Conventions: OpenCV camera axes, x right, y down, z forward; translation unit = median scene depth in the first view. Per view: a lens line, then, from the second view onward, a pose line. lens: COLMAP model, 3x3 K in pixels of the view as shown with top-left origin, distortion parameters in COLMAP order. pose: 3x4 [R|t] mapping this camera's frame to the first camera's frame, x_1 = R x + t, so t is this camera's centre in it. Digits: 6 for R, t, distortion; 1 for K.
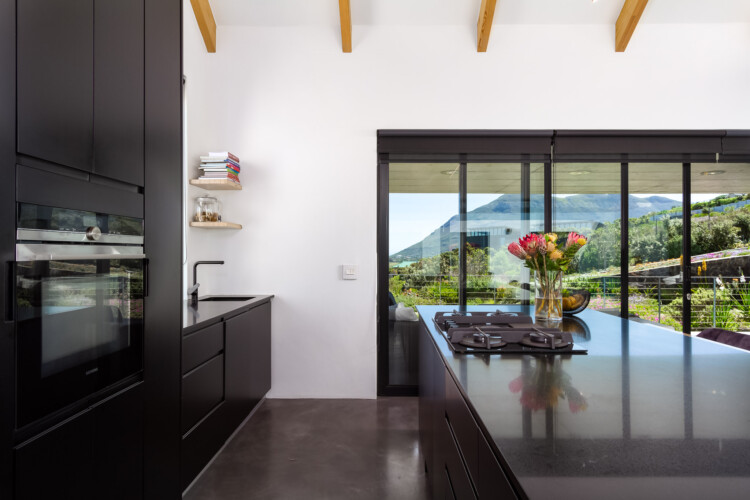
lens RADIAL K [[424.4, 0, 375.0], [0, 424.4, 250.0], [0, 0, 1]] dist [-0.057092, 0.000154]
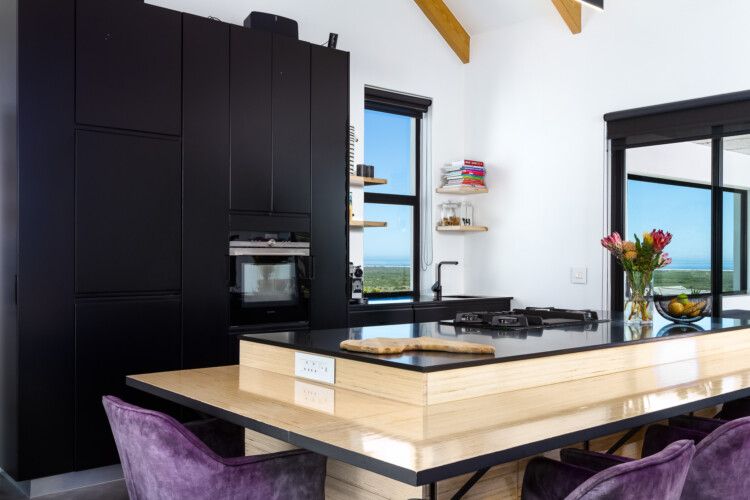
lens RADIAL K [[748.6, 0, 375.0], [0, 748.6, 250.0], [0, 0, 1]] dist [-0.343770, 0.001662]
pose [[0.565109, -0.015336, -0.824874, 1.106490], [0.007087, 0.999881, -0.013734, 0.021665], [0.824986, 0.001916, 0.565150, -0.261547]]
